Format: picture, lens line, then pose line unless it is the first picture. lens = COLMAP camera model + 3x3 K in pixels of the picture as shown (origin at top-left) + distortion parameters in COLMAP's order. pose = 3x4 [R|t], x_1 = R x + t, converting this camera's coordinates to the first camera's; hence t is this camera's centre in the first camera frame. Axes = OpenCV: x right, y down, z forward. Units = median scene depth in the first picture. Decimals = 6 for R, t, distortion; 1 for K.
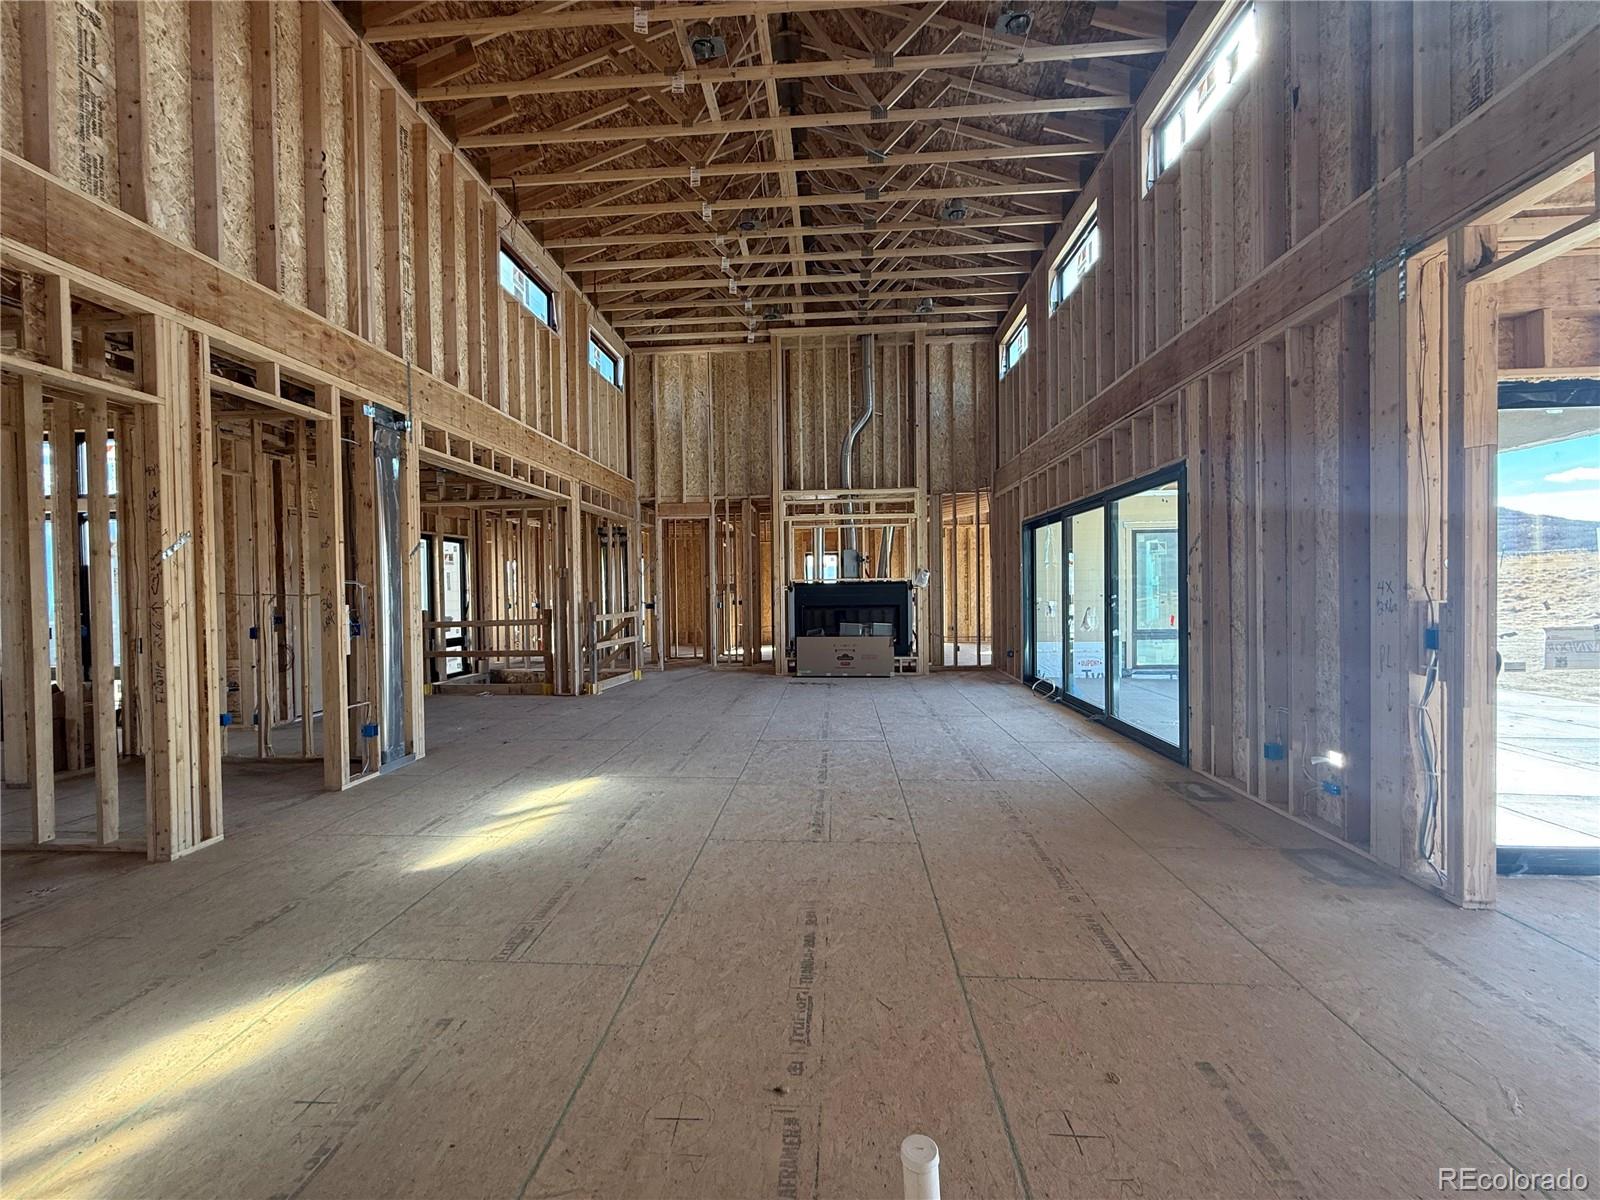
lens RADIAL K [[639.7, 0, 792.0], [0, 639.7, 596.6], [0, 0, 1]] dist [-0.002031, 0.000077]
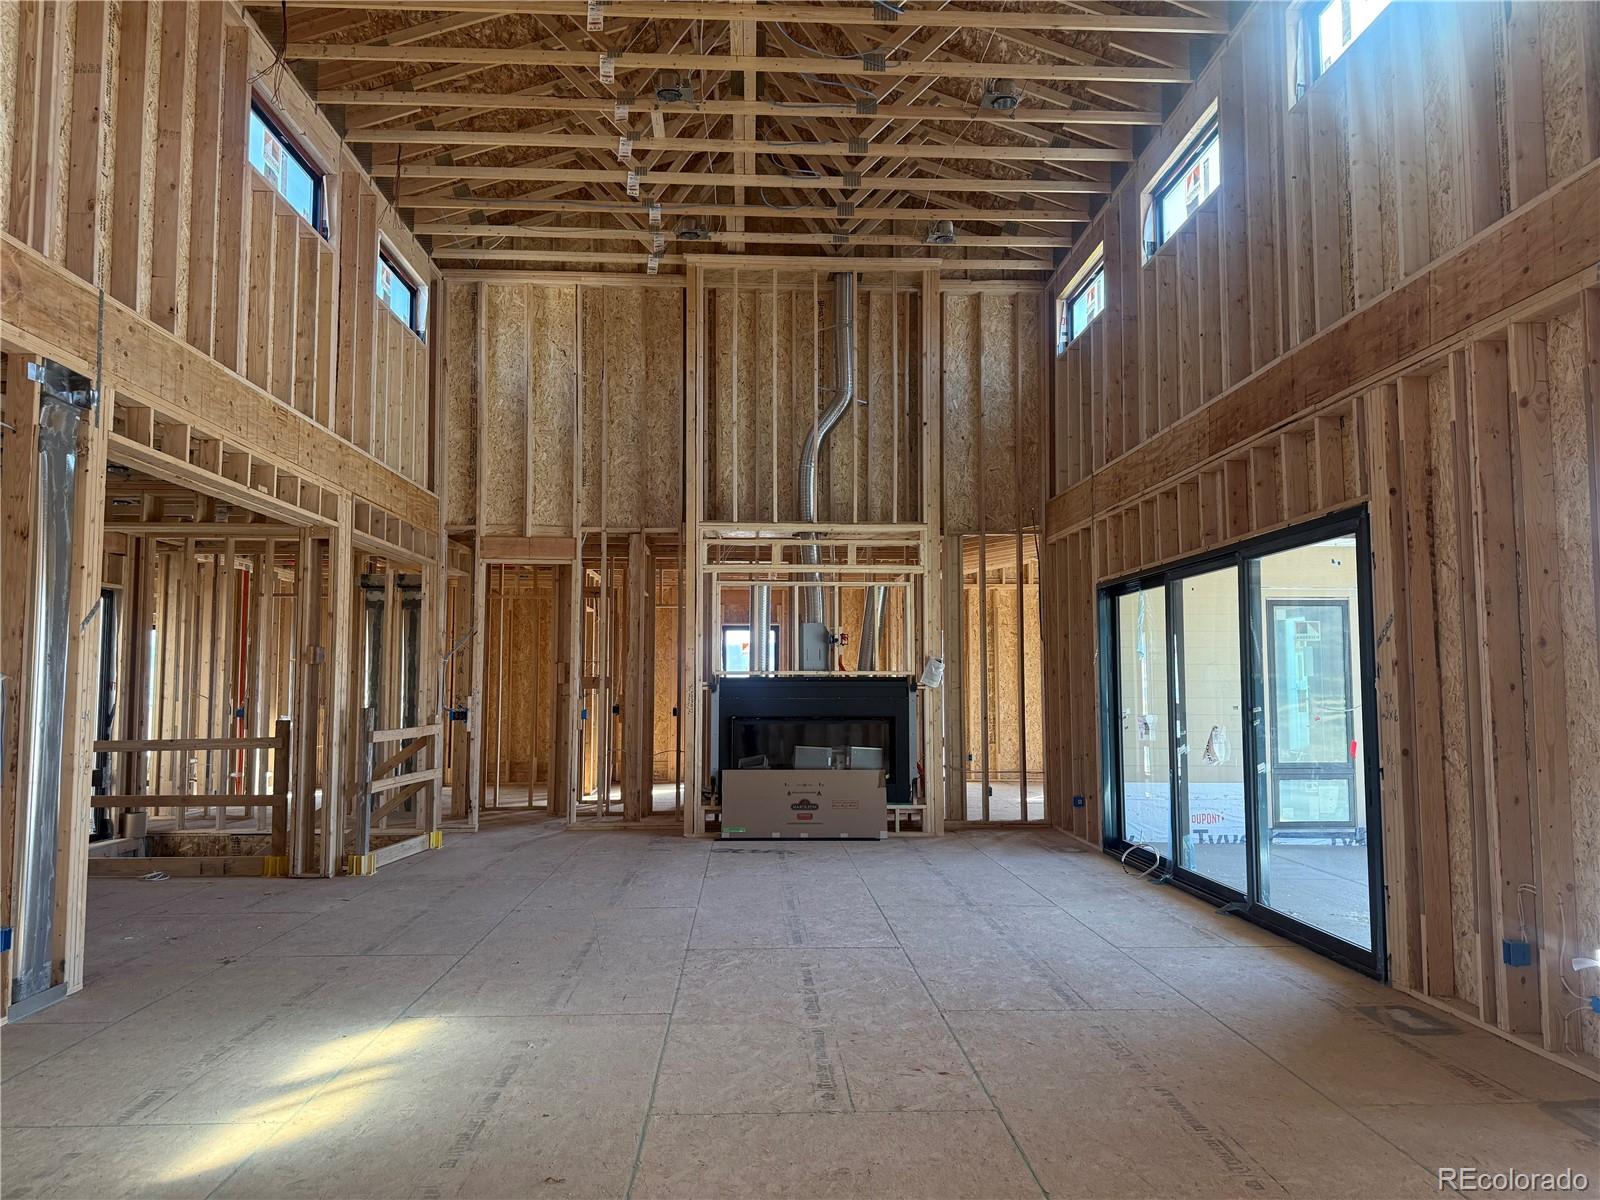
lens RADIAL K [[1125.1, 0, 800.0], [0, 1125.1, 600.0], [0, 0, 1]] dist [0.054379, -0.065659]
pose [[0.993168, 0.021952, 0.114612, -0.058158], [-0.011778, 0.995988, -0.088707, -0.002375], [-0.116099, 0.086751, 0.989442, -0.048294]]
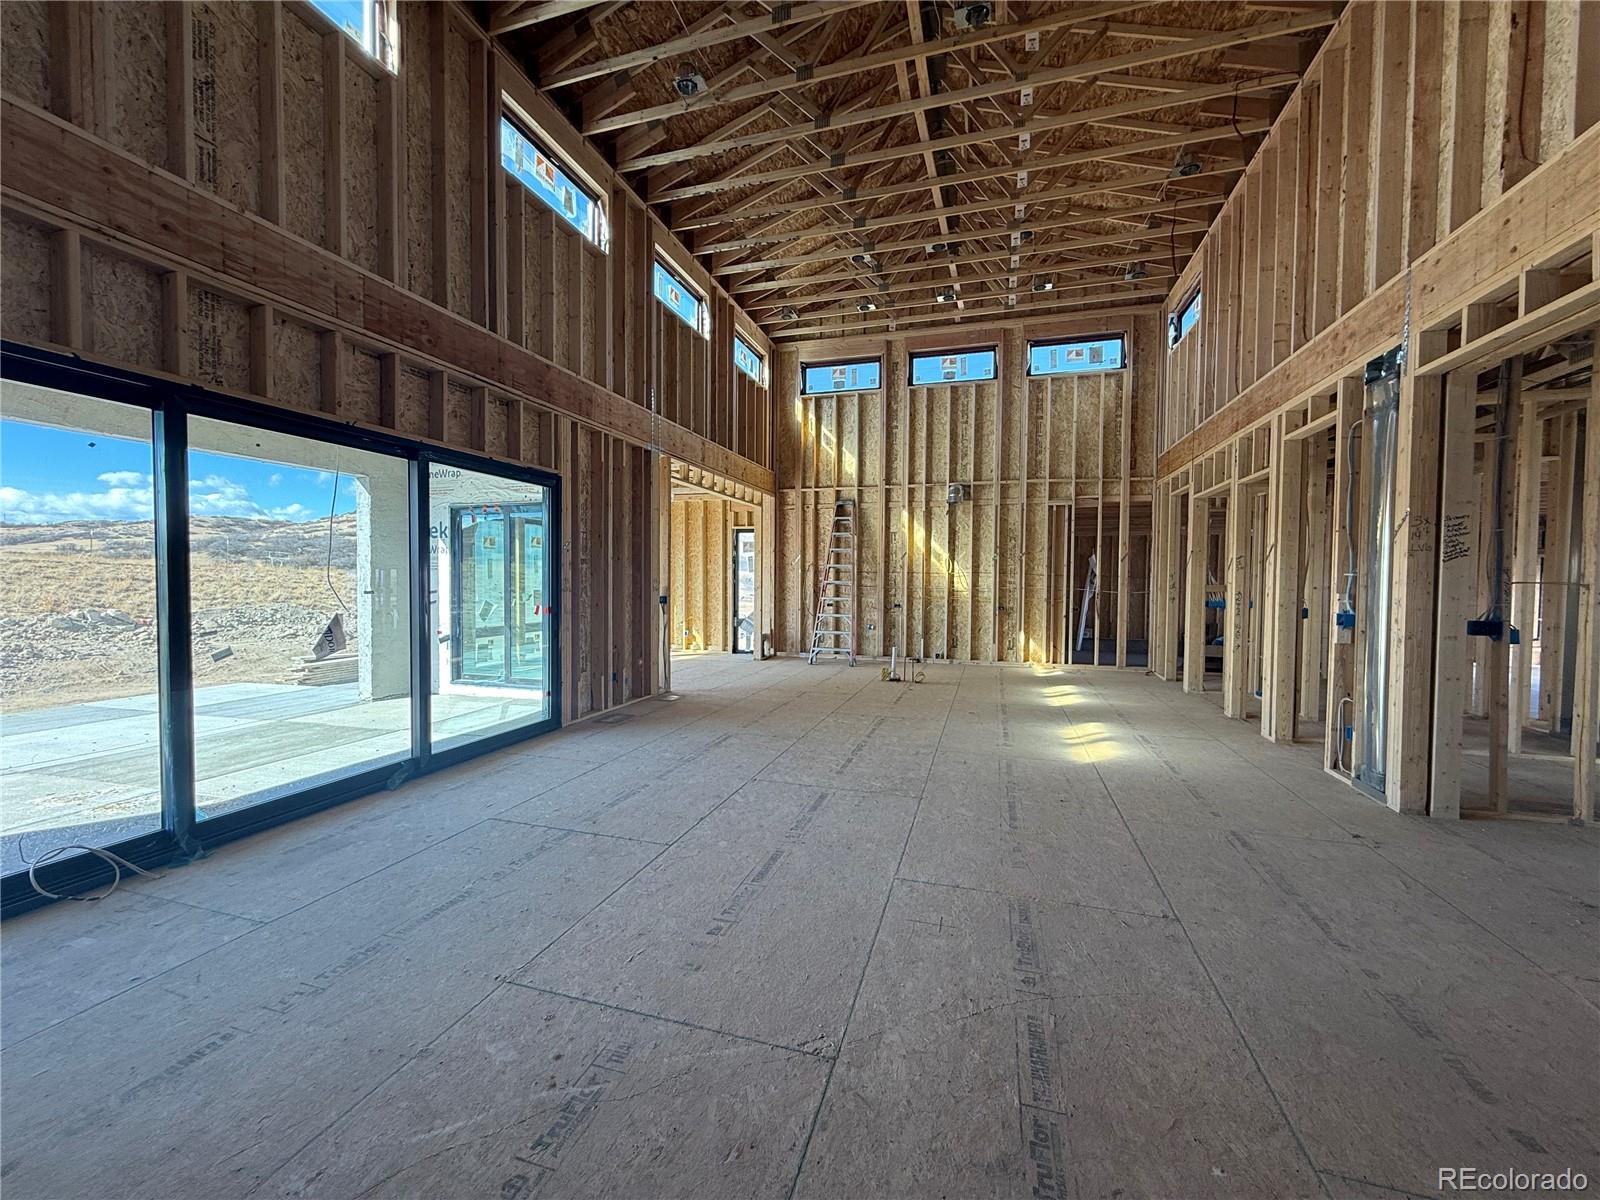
lens RADIAL K [[639.7, 0, 792.0], [0, 639.7, 596.6], [0, 0, 1]] dist [-0.002031, 0.000077]
pose [[-0.973279, -0.001011, 0.229623, -0.057080], [0.007664, 0.999290, 0.036888, -0.015515], [-0.229497, 0.037662, -0.972580, 1.315376]]
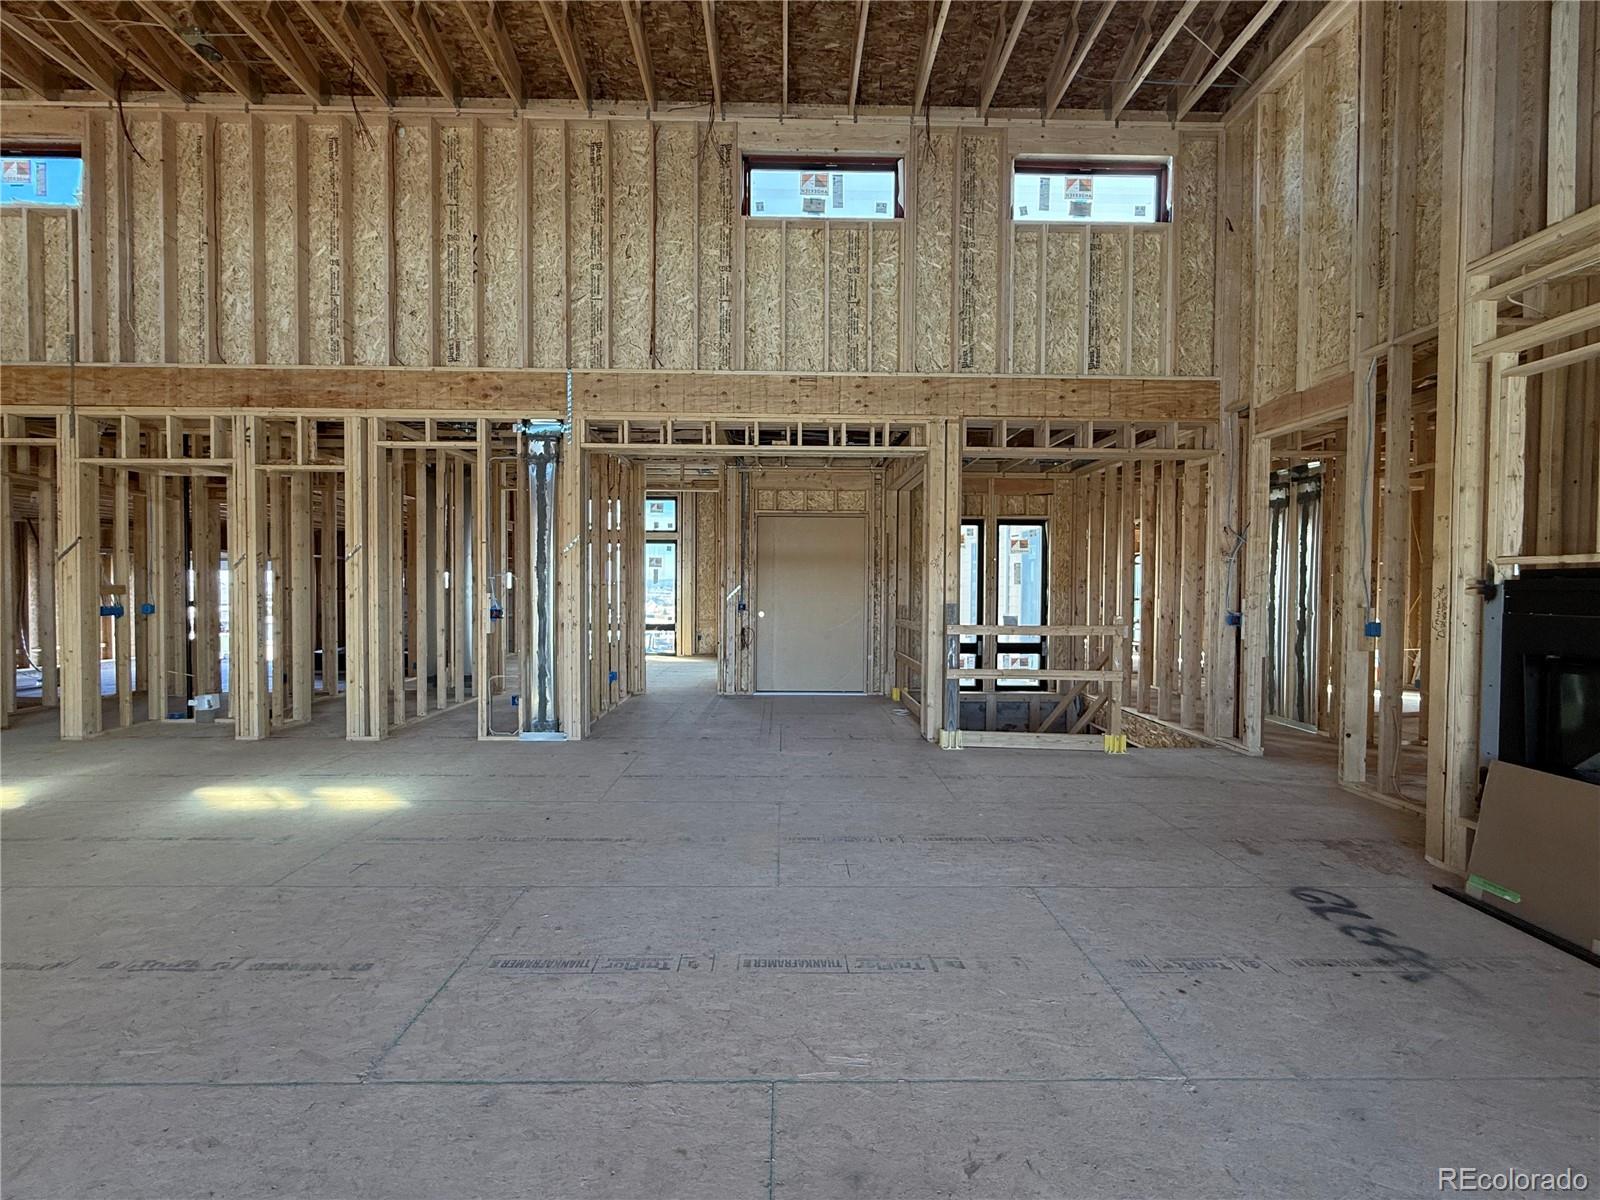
lens RADIAL K [[639.7, 0, 792.0], [0, 639.7, 596.6], [0, 0, 1]] dist [-0.002031, 0.000077]
pose [[0.086509, 0.032960, -0.995706, 0.356561], [-0.019971, 0.999309, 0.031344, -0.018727], [0.996051, 0.017174, 0.087108, 0.898421]]
